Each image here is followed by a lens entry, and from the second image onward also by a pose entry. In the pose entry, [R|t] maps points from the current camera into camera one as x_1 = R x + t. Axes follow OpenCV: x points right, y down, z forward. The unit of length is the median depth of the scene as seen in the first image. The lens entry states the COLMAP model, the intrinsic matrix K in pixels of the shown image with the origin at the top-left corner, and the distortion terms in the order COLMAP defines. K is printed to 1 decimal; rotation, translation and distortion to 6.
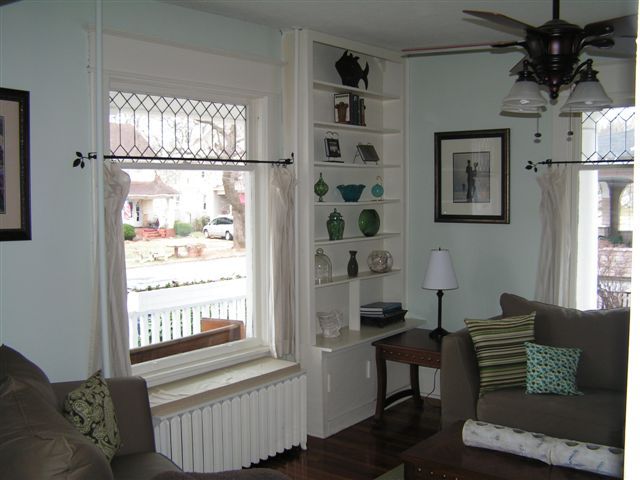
lens RADIAL K [[715.8, 0, 337.4], [0, 715.8, 245.1], [0, 0, 1]] dist [-0.103006, 0.000000]
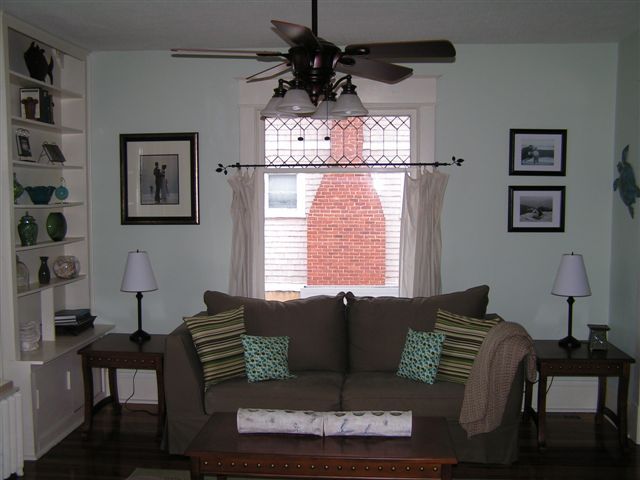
lens RADIAL K [[715.8, 0, 325.4], [0, 715.8, 242.8], [0, 0, 1]] dist [-0.103006, 0.000000]
pose [[0.846627, -0.030895, 0.531290, -0.167678], [0.037167, 0.999308, -0.001116, 0.005188], [-0.530888, 0.020691, 0.847189, 0.024759]]
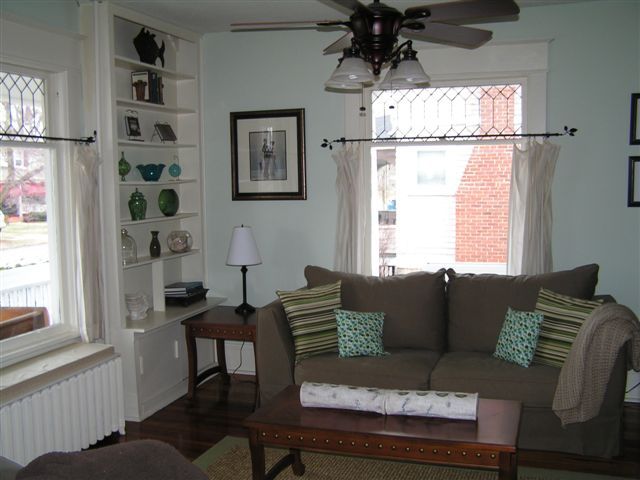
lens RADIAL K [[715.8, 0, 324.5], [0, 715.8, 234.4], [0, 0, 1]] dist [-0.103006, 0.000000]
pose [[0.947908, -0.035847, 0.316522, -0.072275], [0.035045, 0.999352, 0.008227, 0.014047], [-0.316612, 0.003294, 0.948550, -0.004192]]
